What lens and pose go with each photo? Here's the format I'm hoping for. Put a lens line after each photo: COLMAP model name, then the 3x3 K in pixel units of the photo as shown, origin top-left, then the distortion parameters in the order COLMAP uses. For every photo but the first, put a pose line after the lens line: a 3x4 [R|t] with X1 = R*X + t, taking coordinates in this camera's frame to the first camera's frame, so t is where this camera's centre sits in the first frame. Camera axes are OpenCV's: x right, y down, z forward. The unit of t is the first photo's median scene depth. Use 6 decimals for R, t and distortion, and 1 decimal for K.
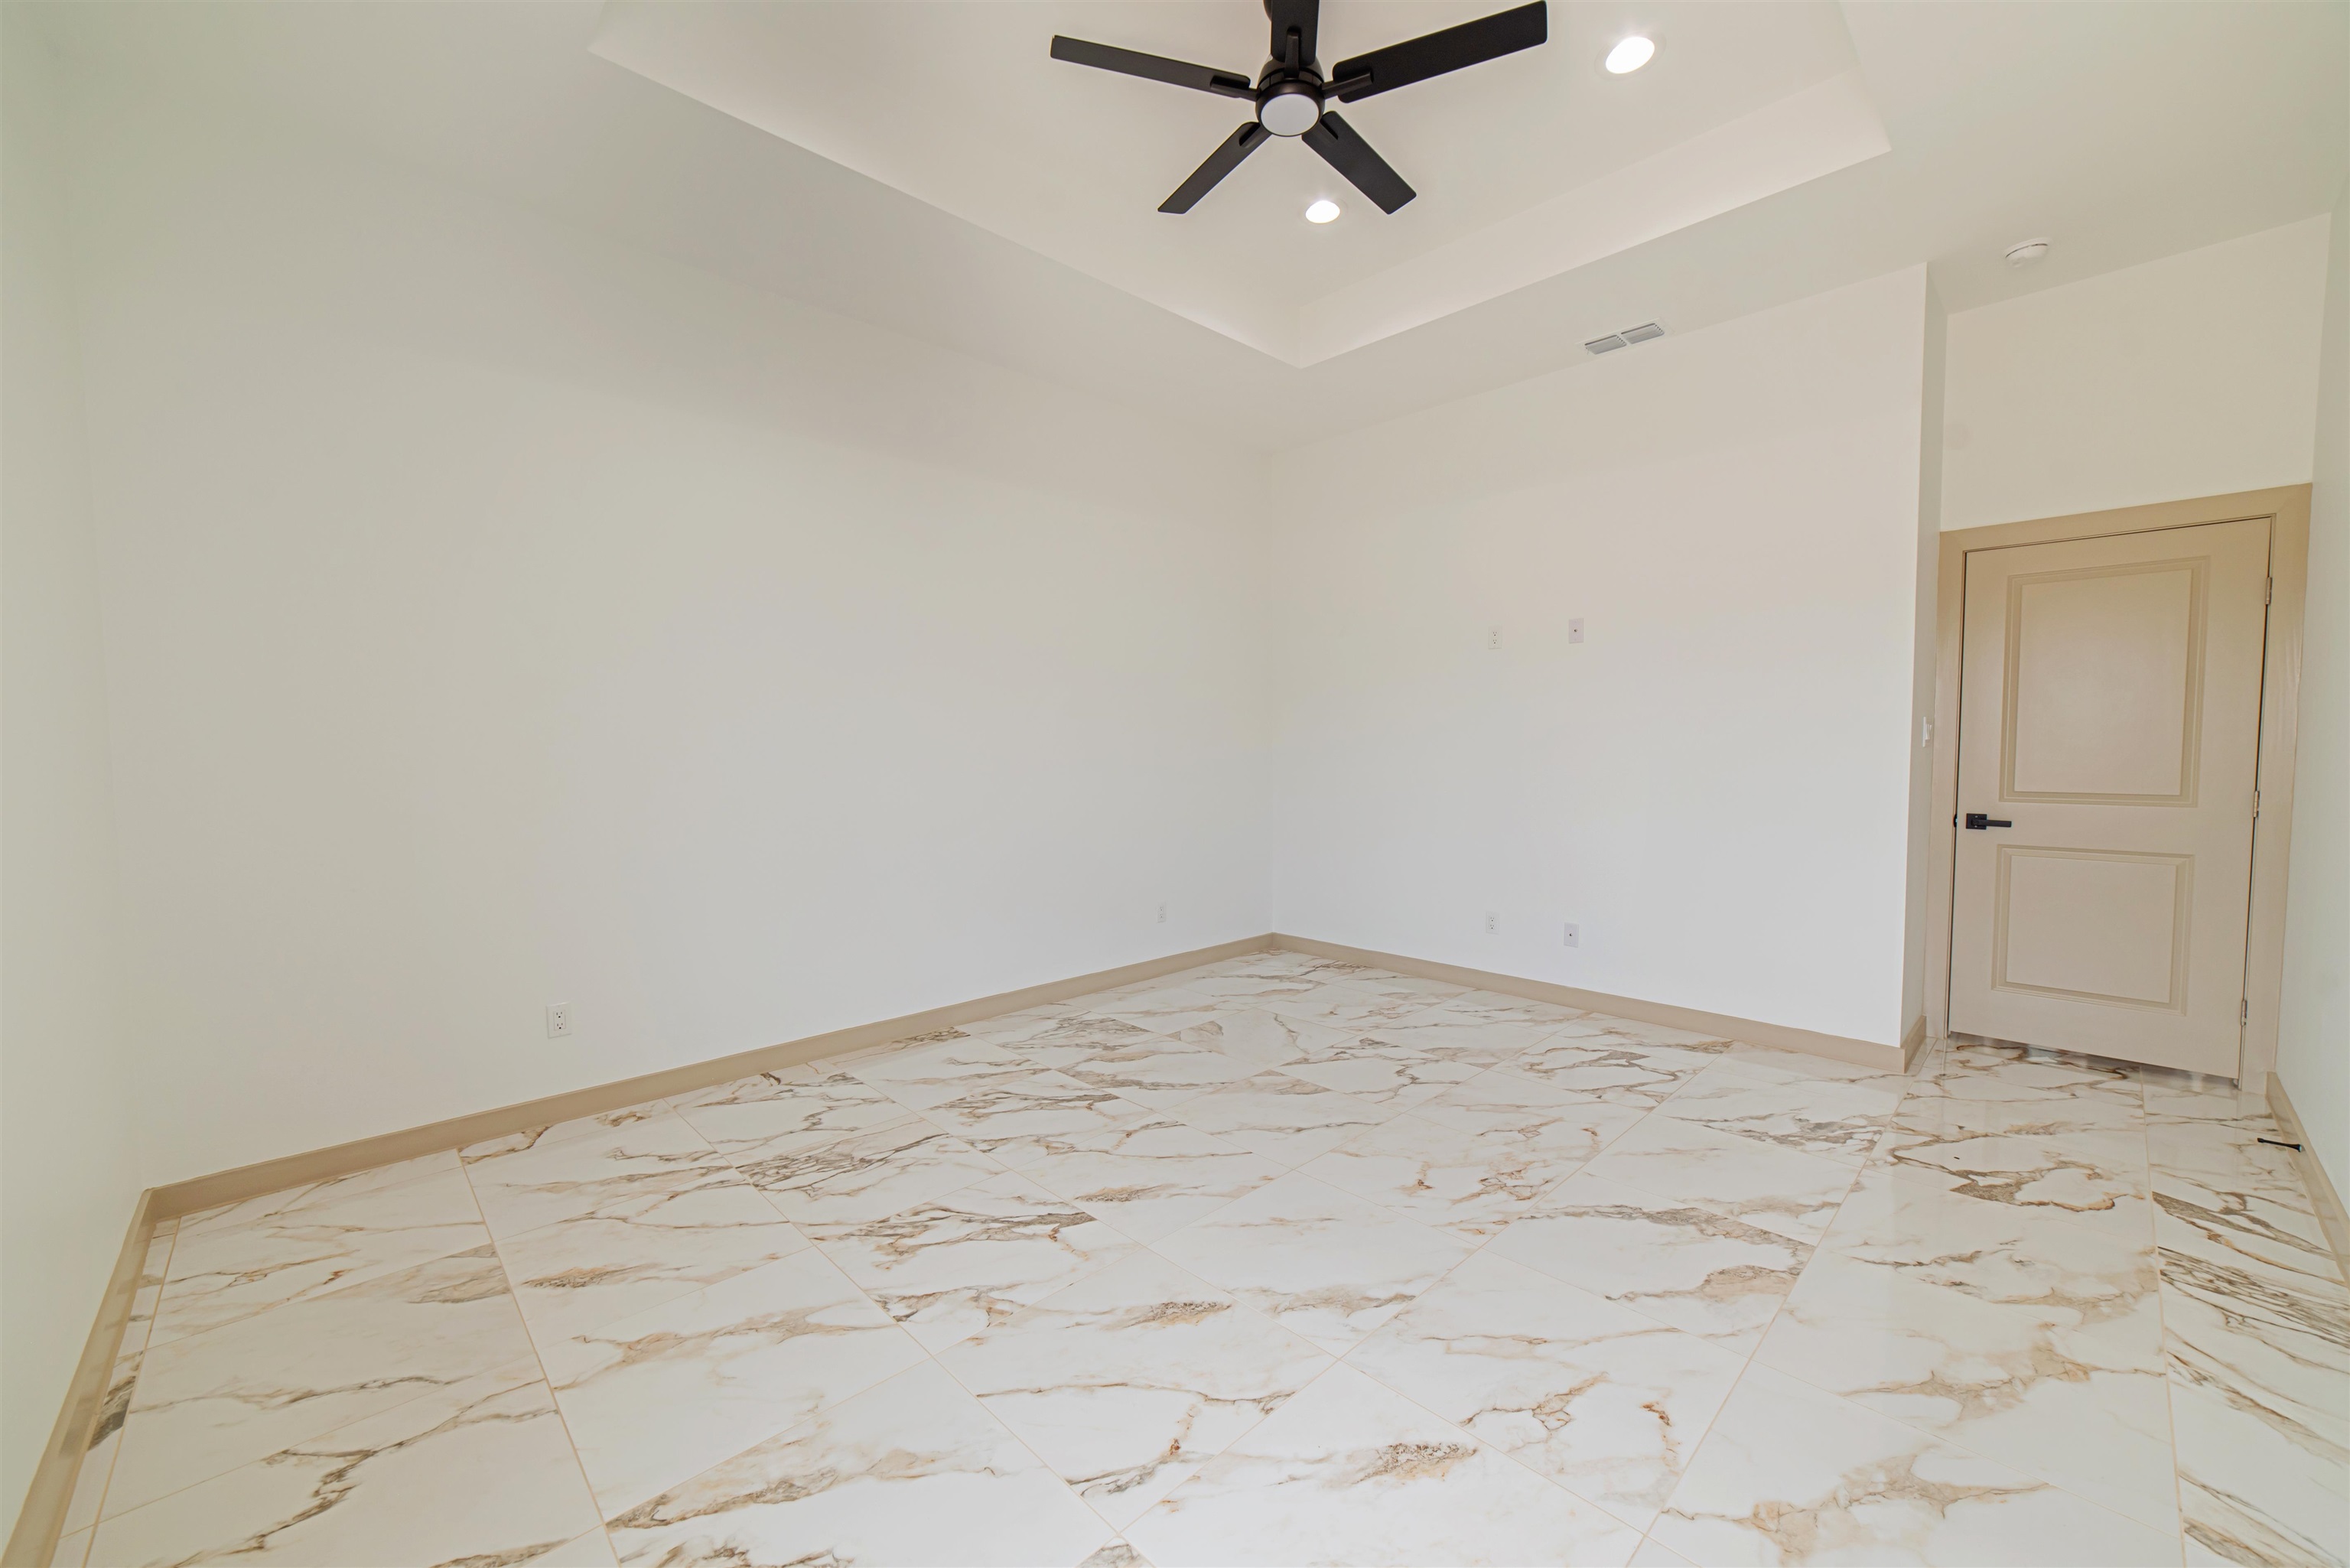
lens RADIAL K [[906.1, 0, 1171.2], [0, 906.1, 787.5], [0, 0, 1]] dist [-0.016331, 0.005293]
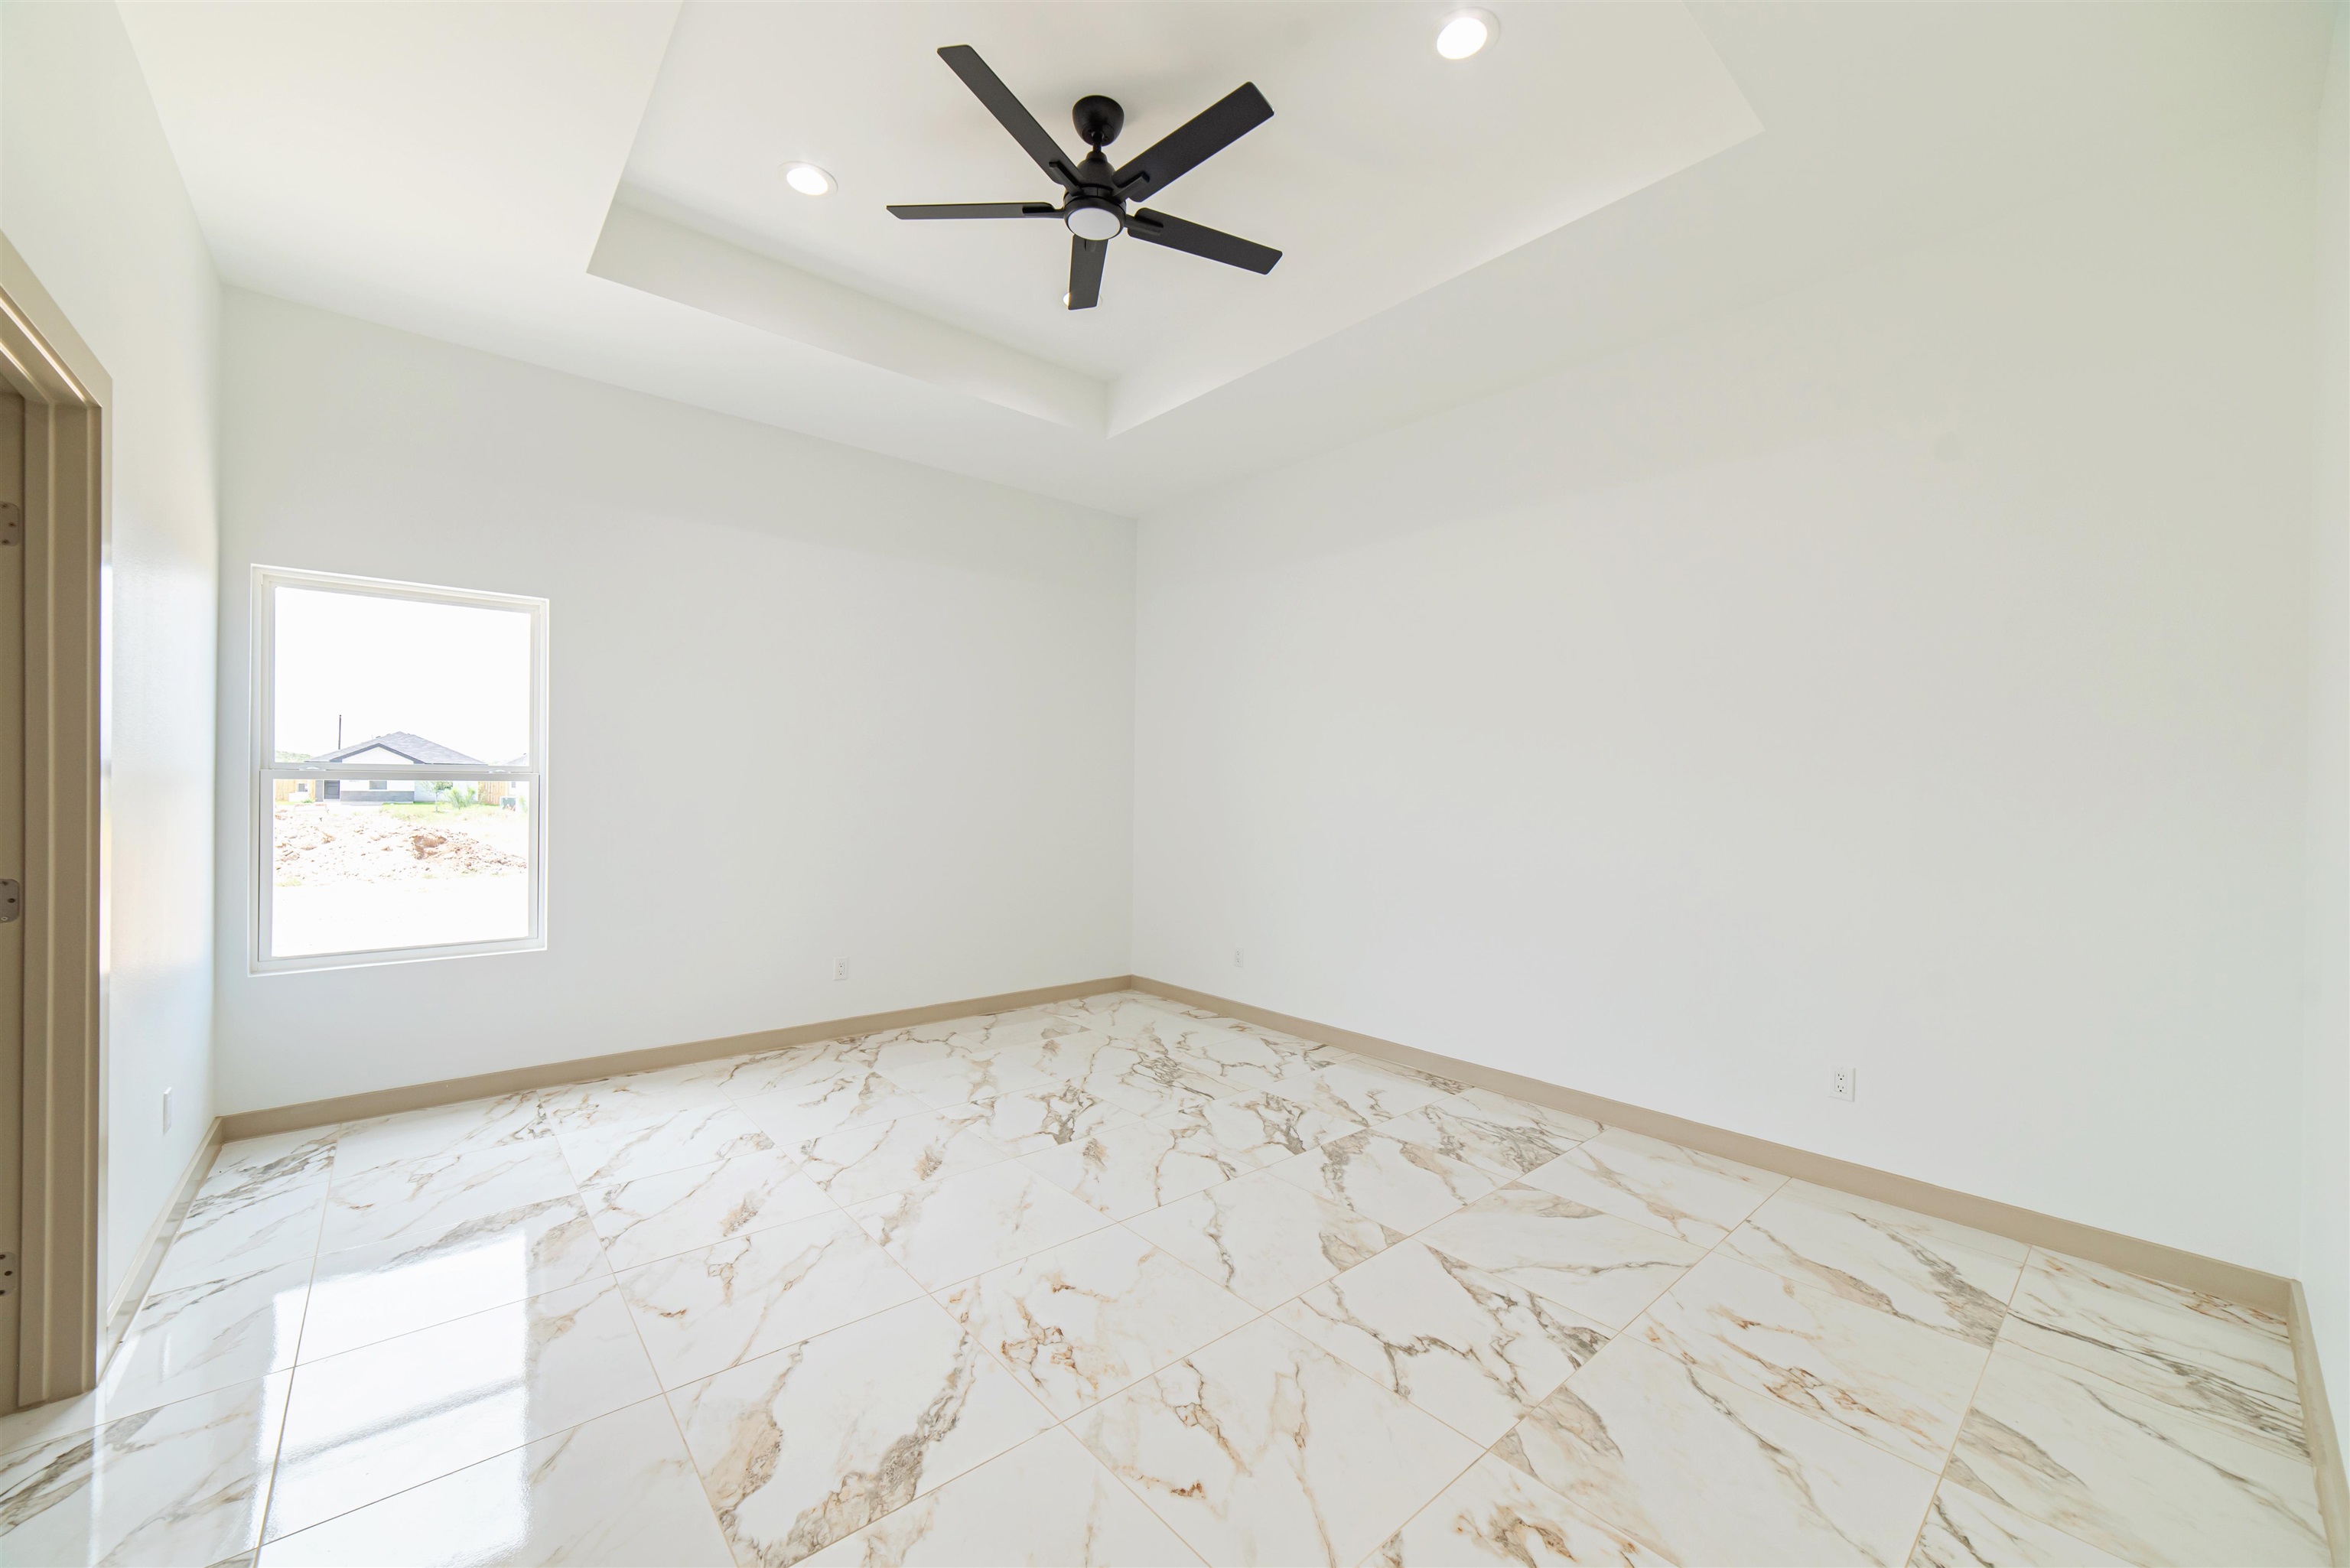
lens RADIAL K [[906.1, 0, 1169.0], [0, 906.1, 778.8], [0, 0, 1]] dist [-0.016331, 0.005293]
pose [[-0.057024, -0.007653, -0.998343, 0.919737], [-0.060496, 0.998160, -0.004197, -0.046402], [0.996538, 0.060156, -0.057382, 0.894861]]
